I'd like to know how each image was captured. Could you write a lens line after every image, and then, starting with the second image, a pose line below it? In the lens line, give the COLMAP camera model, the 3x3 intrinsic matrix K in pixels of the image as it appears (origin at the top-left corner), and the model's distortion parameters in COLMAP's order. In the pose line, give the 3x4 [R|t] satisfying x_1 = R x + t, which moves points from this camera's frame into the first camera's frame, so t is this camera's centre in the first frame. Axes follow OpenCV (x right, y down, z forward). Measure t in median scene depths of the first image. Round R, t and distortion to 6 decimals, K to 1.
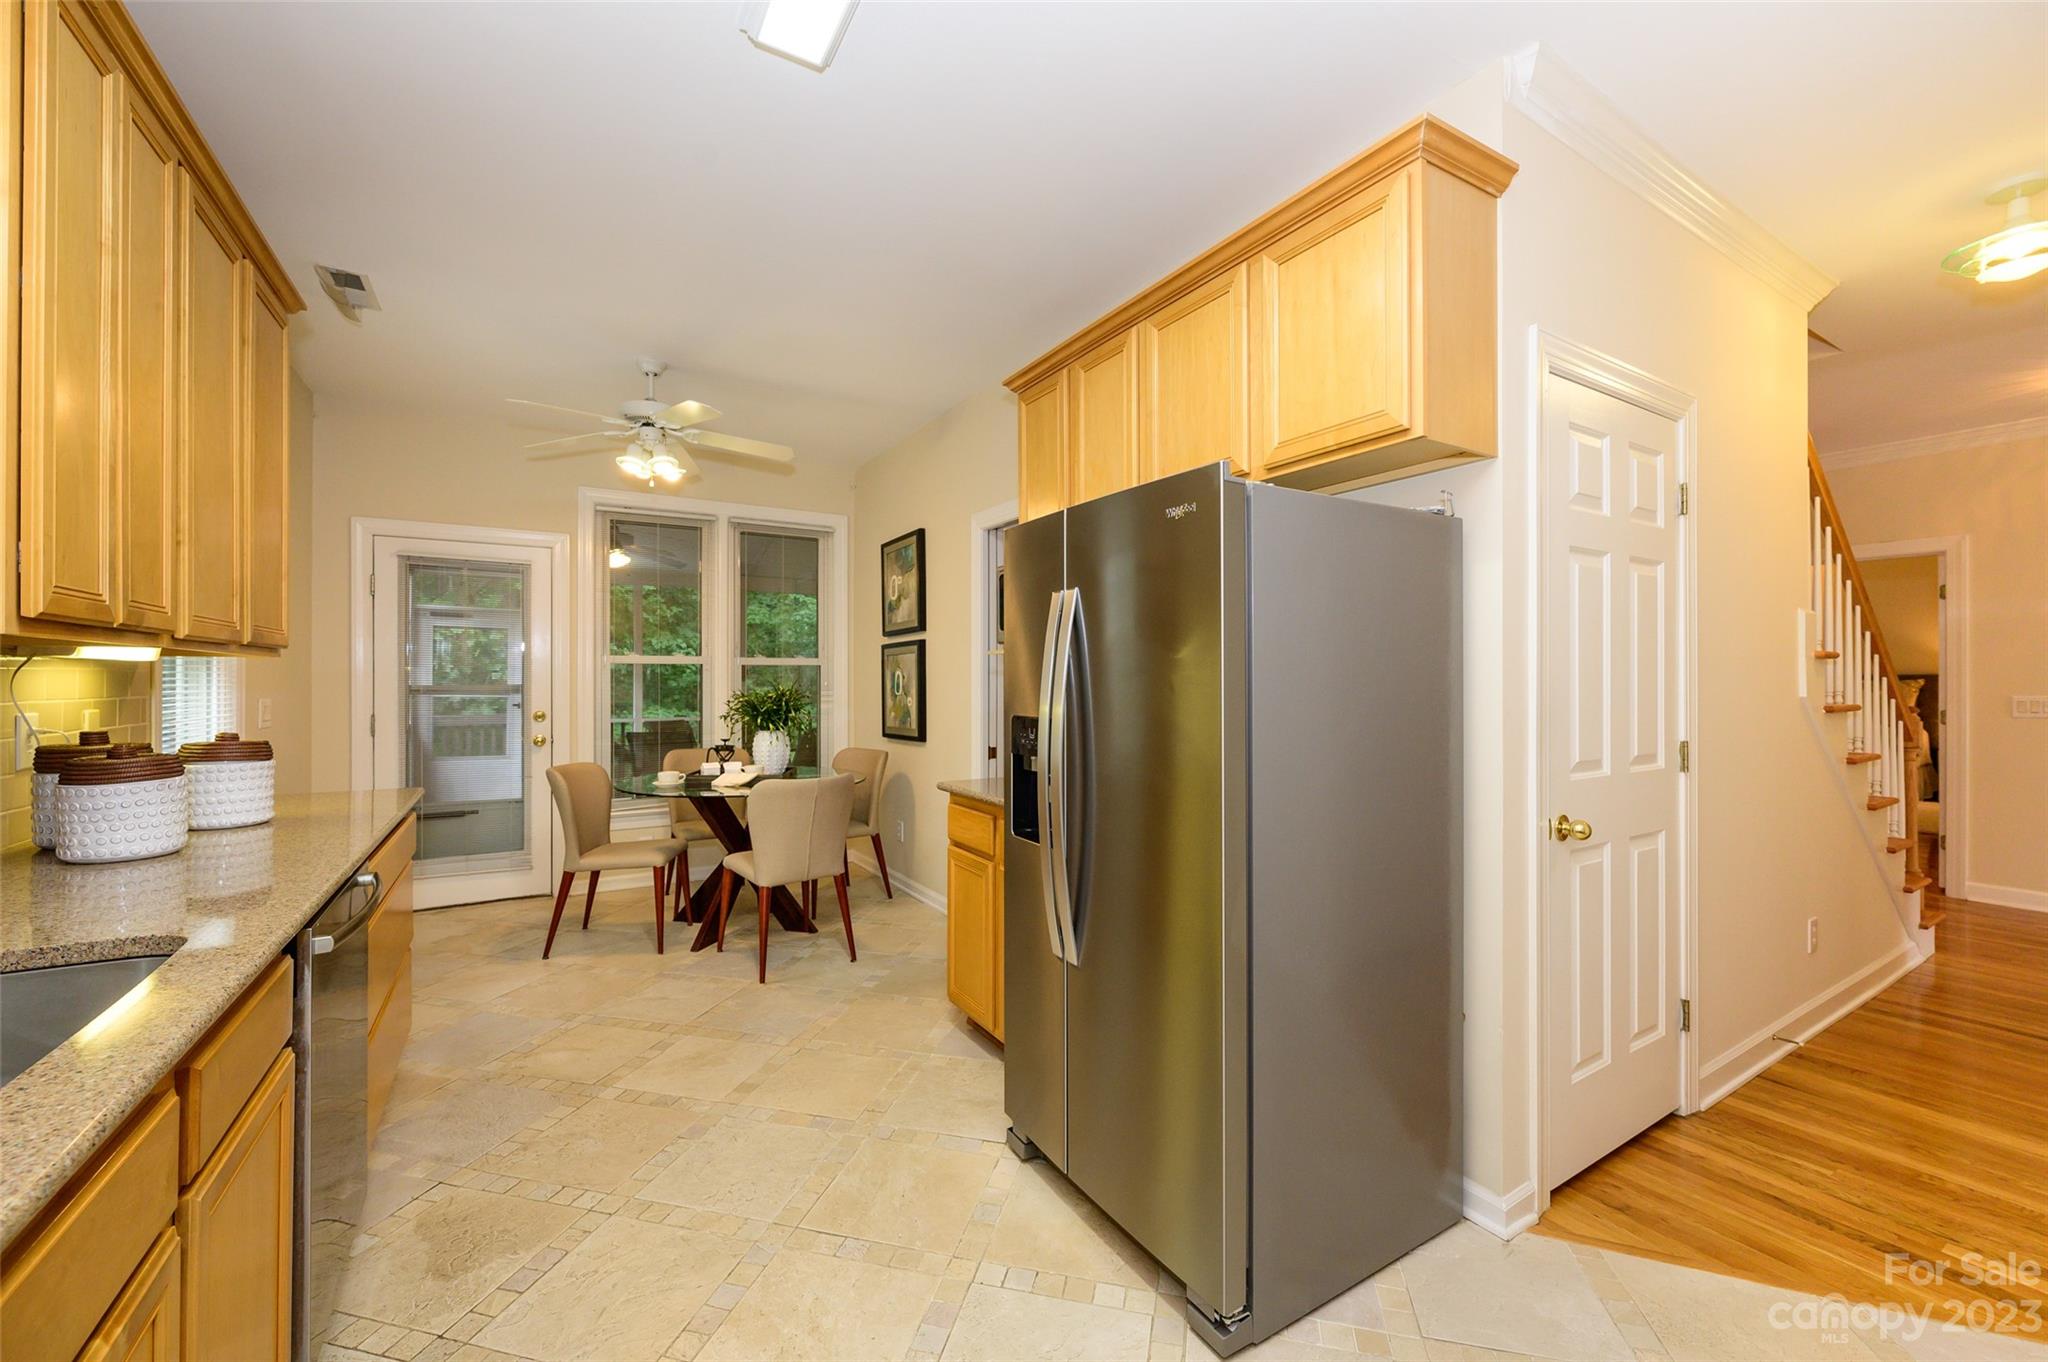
lens RADIAL K [[808.4, 0, 1021.7], [0, 808.4, 680.8], [0, 0, 1]] dist [0.000209, 0.000278]
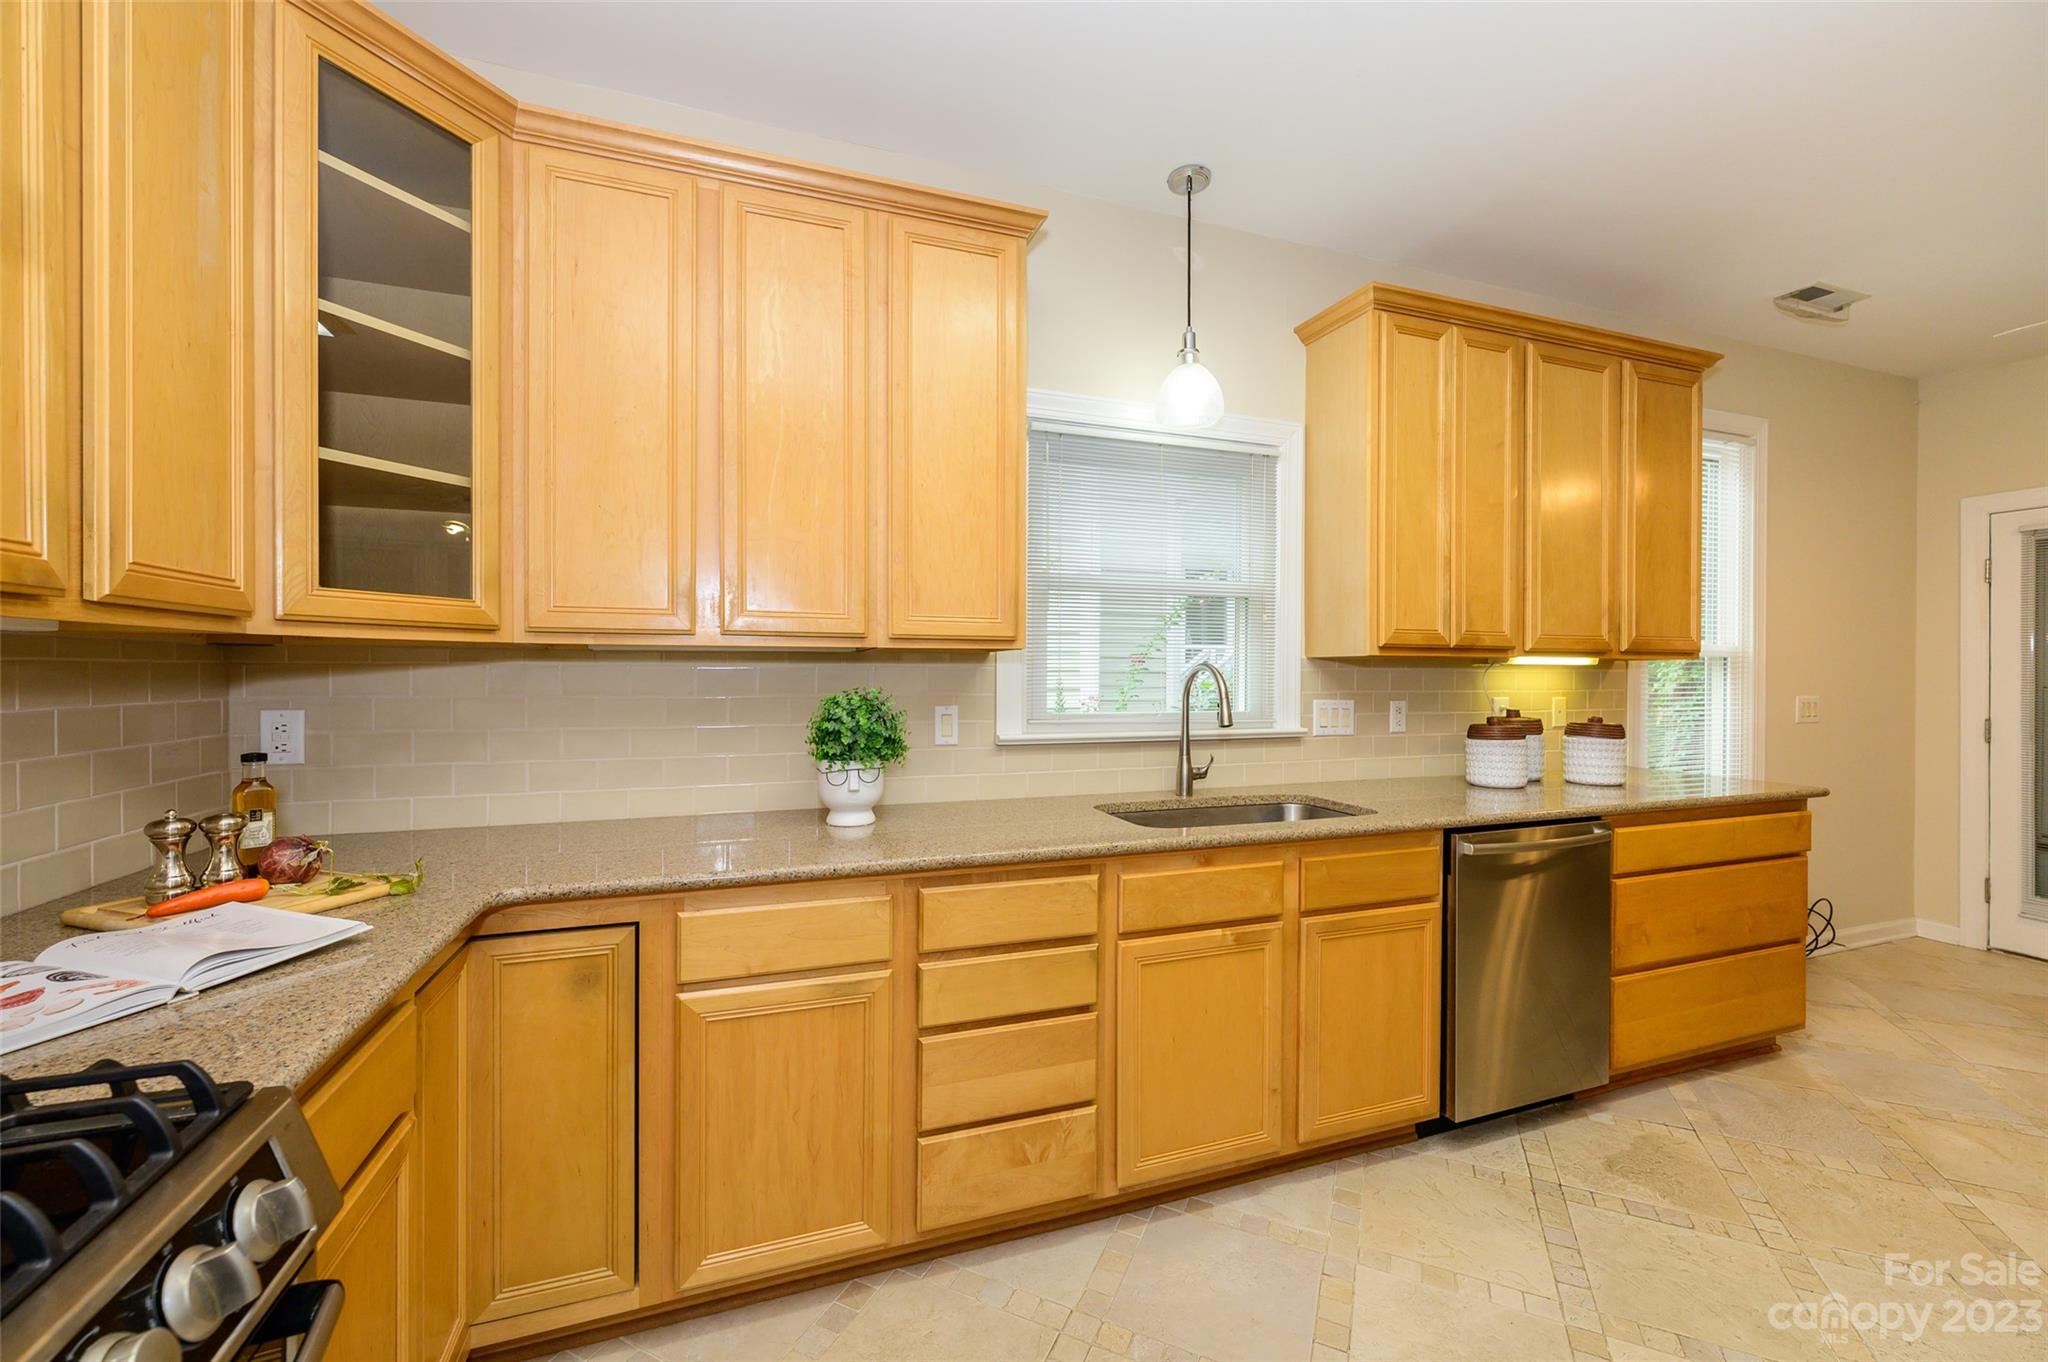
lens RADIAL K [[808.4, 0, 1029.1], [0, 808.4, 680.1], [0, 0, 1]] dist [0.000209, 0.000278]
pose [[-0.204529, 0.000290, -0.978861, 0.541328], [-0.002354, 0.999997, 0.000788, 0.003806], [0.978858, 0.002466, -0.204527, 0.324730]]
